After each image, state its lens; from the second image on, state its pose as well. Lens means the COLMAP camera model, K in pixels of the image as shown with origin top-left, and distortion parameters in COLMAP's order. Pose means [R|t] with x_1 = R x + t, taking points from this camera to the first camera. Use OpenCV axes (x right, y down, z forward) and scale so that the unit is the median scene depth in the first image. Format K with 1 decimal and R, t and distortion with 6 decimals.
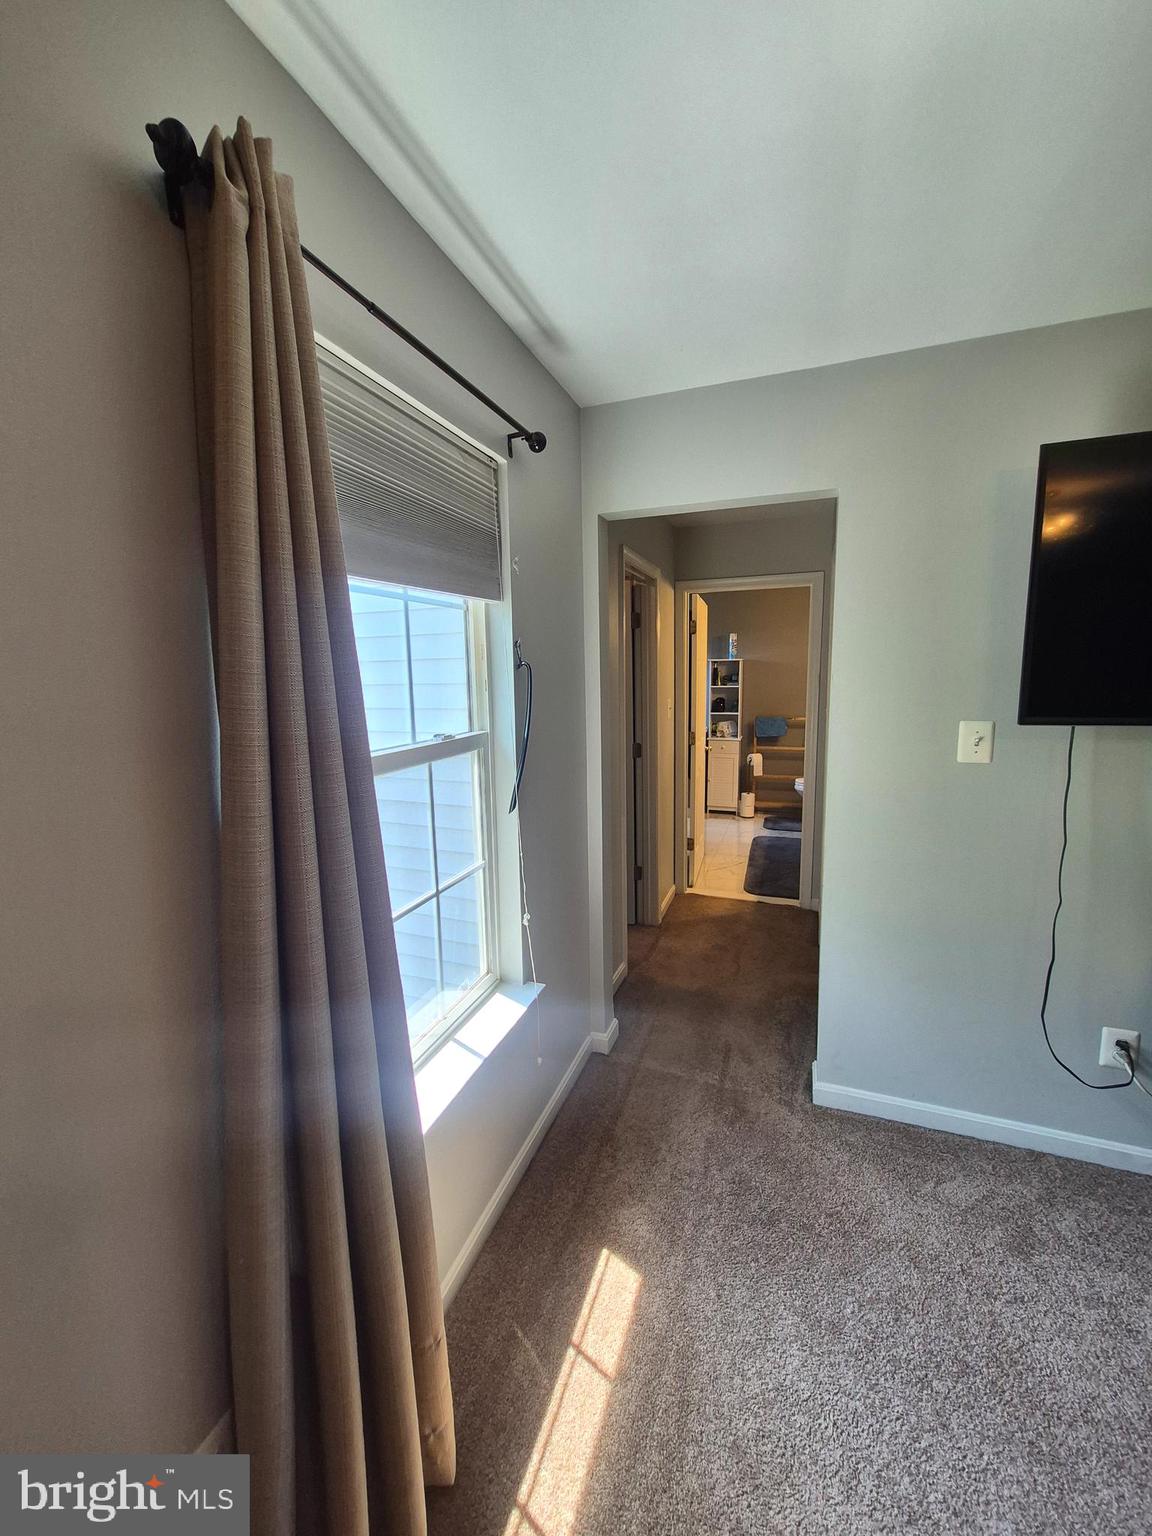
lens RADIAL K [[600.4, 0, 573.2], [0, 600.4, 758.3], [0, 0, 1]] dist [-0.001466, -0.000768]
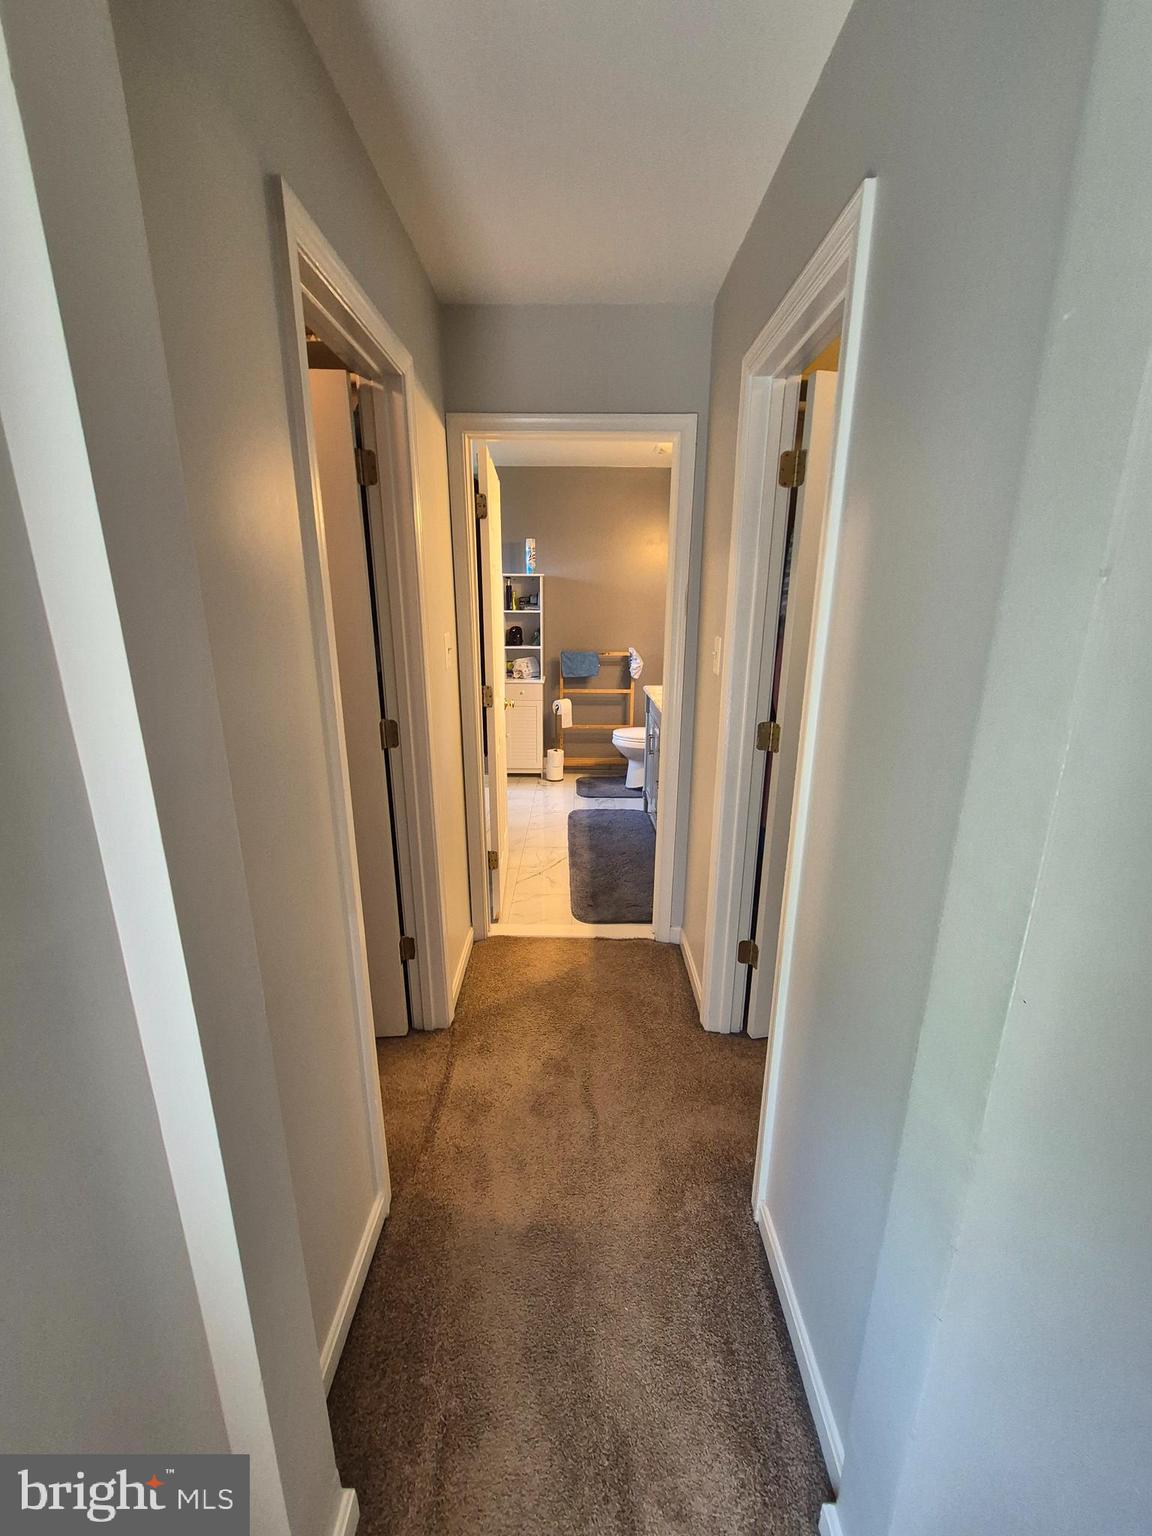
lens RADIAL K [[600.4, 0, 573.2], [0, 600.4, 758.3], [0, 0, 1]] dist [-0.001466, -0.000768]
pose [[0.937458, -0.070297, 0.340927, 0.045348], [0.028604, 0.991641, 0.125816, -0.031382], [-0.346921, -0.108196, 0.931633, 0.269680]]
